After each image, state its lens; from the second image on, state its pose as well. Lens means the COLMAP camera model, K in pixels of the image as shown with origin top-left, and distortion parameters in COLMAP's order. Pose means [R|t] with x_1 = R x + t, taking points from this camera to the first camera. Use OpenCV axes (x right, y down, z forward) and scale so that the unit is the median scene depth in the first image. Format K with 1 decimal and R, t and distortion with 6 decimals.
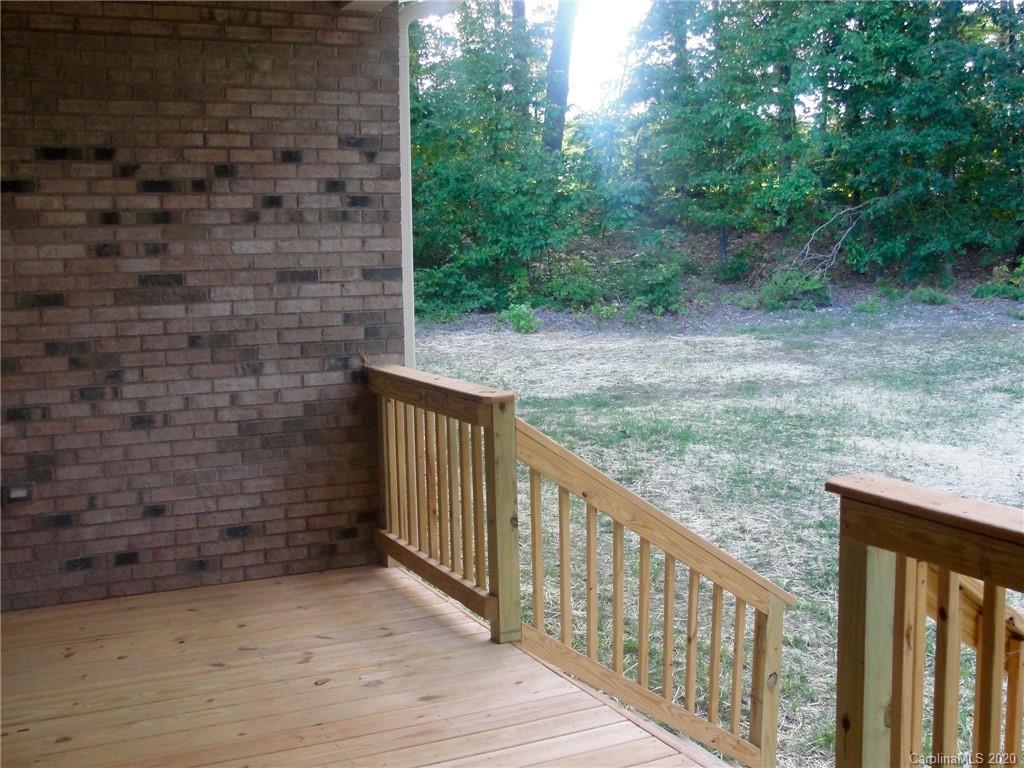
lens RADIAL K [[1165.5, 0, 513.7], [0, 1165.5, 385.0], [0, 0, 1]] dist [-0.137316, 0.000000]
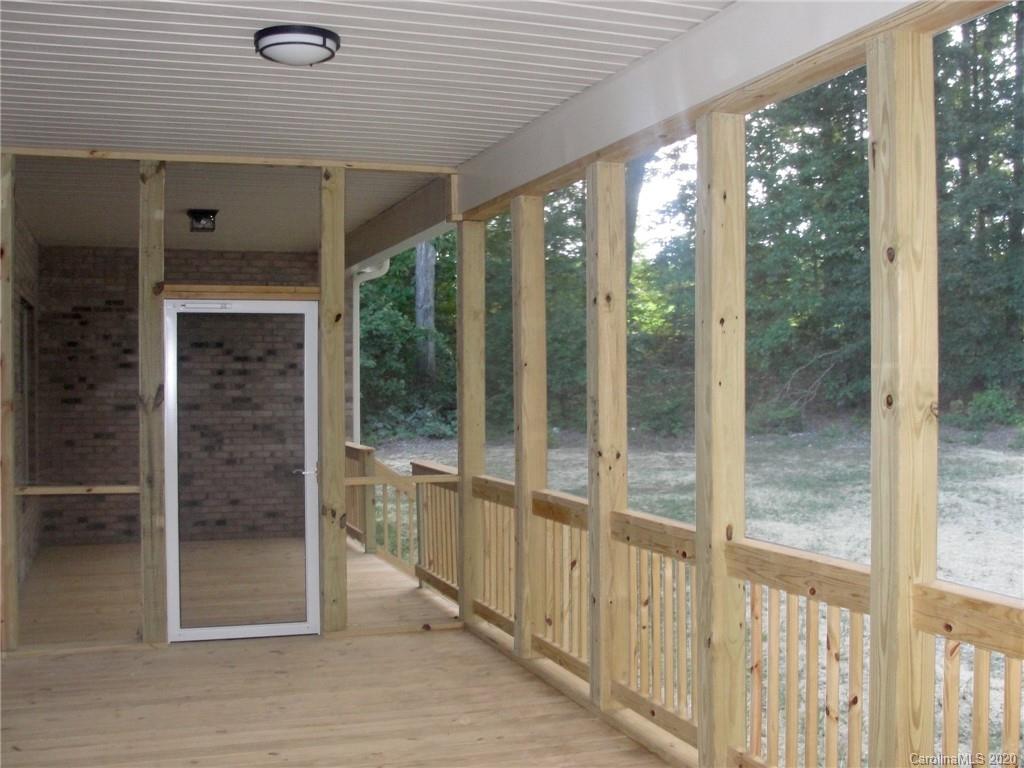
lens RADIAL K [[1165.5, 0, 519.0], [0, 1165.5, 390.6], [0, 0, 1]] dist [-0.137316, 0.000000]
pose [[0.993157, 0.013453, -0.116007, 0.495194], [-0.025763, 0.994110, -0.105272, 0.115566], [0.113907, 0.107540, 0.987654, -1.181671]]
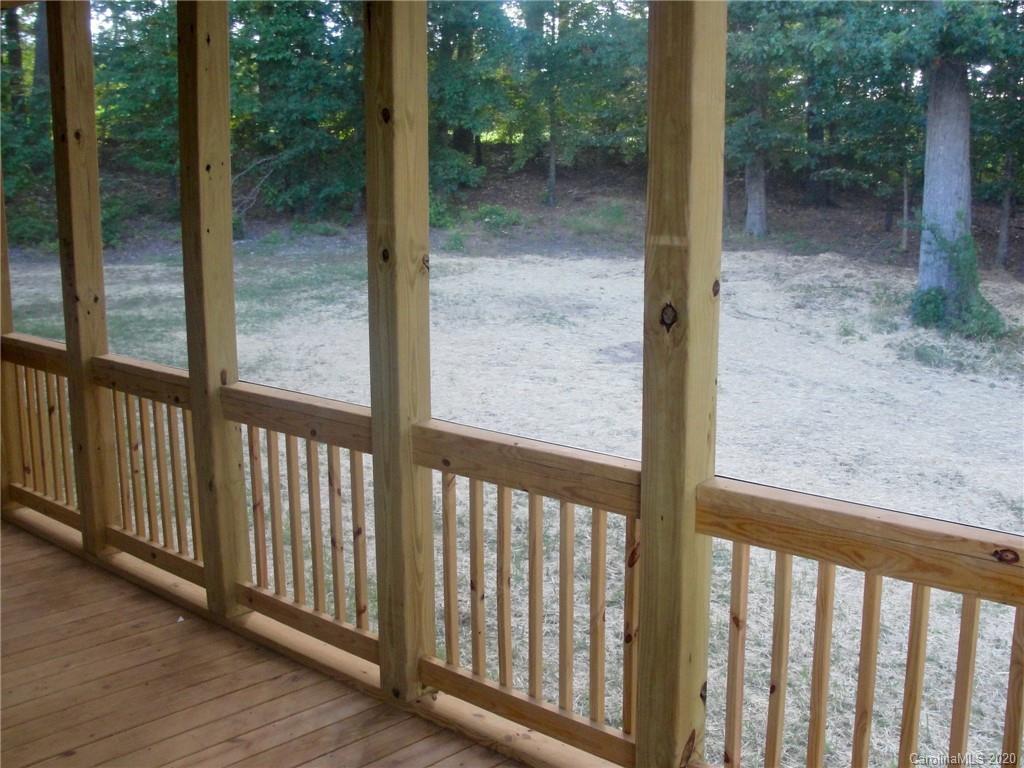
lens RADIAL K [[1165.5, 0, 516.5], [0, 1165.5, 383.7], [0, 0, 1]] dist [-0.137316, 0.000000]
pose [[0.935242, -0.046240, 0.350977, 0.455426], [0.026554, 0.997803, 0.060699, 0.085590], [-0.353012, -0.047449, 0.934415, -1.196373]]
